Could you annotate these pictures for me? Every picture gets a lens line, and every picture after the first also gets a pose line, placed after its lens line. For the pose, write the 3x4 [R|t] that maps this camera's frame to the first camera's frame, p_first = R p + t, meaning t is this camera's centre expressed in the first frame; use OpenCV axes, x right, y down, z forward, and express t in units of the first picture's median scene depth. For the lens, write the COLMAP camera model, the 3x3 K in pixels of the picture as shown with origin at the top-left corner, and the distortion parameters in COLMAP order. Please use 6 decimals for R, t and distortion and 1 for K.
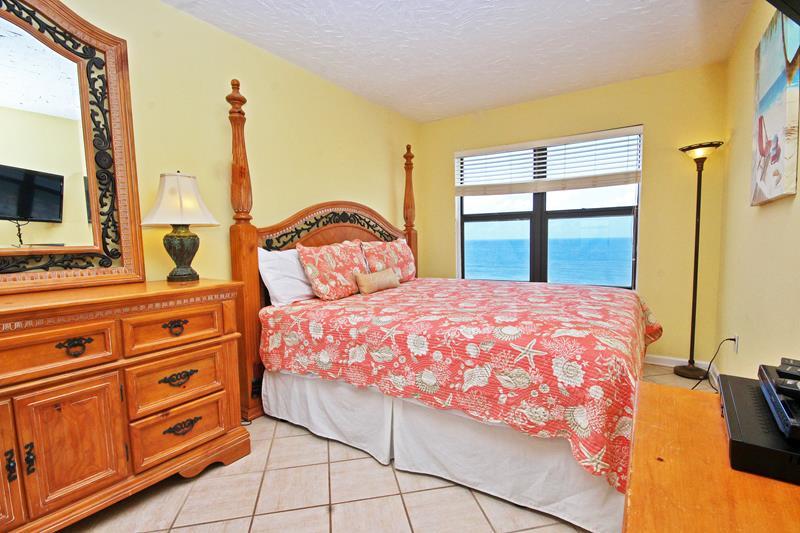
lens RADIAL K [[377.1, 0, 406.7], [0, 377.1, 270.8], [0, 0, 1]] dist [0.005318, 0.000053]
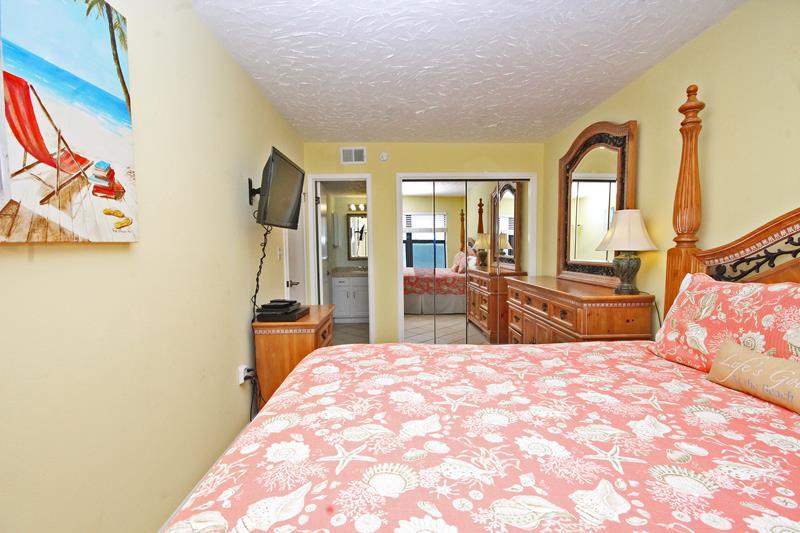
lens RADIAL K [[377.1, 0, 401.4], [0, 377.1, 269.1], [0, 0, 1]] dist [0.005318, 0.000053]
pose [[-0.828088, 0.055880, -0.557807, 0.645067], [-0.023526, 0.990679, 0.134169, -0.182322], [0.560105, 0.124227, -0.819055, 1.411671]]
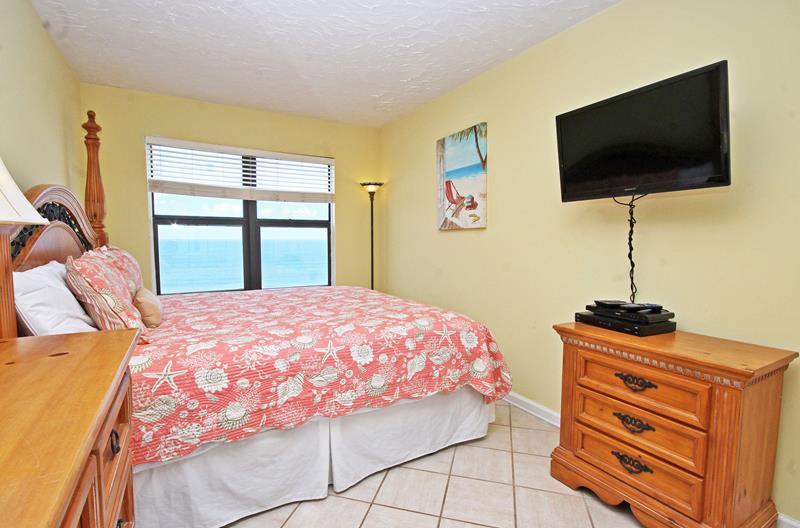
lens RADIAL K [[384.5, 0, 394.9], [0, 384.5, 265.1], [0, 0, 1]] dist [-0.001669, -0.000905]
pose [[0.469724, -0.041335, 0.881845, -0.636295], [0.061779, 0.997993, 0.013872, -0.042238], [-0.880649, 0.047964, 0.471335, 0.313467]]
